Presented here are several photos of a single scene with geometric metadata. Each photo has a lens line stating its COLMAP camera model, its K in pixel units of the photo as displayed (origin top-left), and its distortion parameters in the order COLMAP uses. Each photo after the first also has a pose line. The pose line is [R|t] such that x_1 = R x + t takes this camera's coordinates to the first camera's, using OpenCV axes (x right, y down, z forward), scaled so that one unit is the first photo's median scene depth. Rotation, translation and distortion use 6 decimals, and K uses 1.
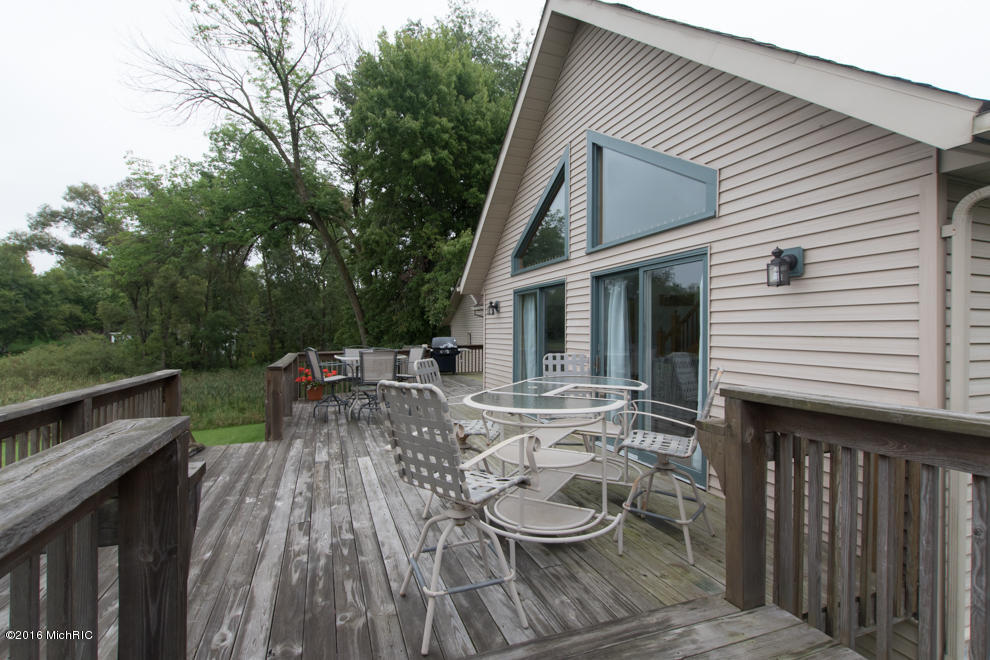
lens RADIAL K [[449.2, 0, 495.0], [0, 449.2, 330.0], [0, 0, 1]] dist [0.000077, -0.004211]
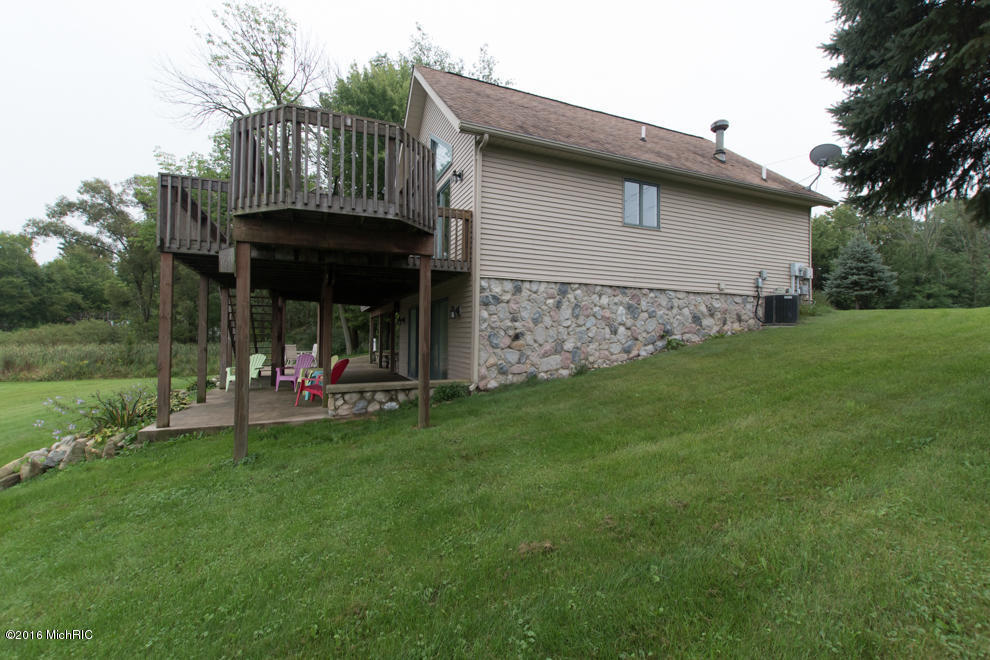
lens RADIAL K [[430.1, 0, 495.0], [0, 430.1, 330.0], [0, 0, 1]] dist [0.017565, -0.013001]
pose [[0.999265, 0.009488, 0.037145, 0.133755], [-0.008926, 0.999844, -0.015255, 0.148795], [-0.037283, 0.014913, 0.999193, -0.300333]]
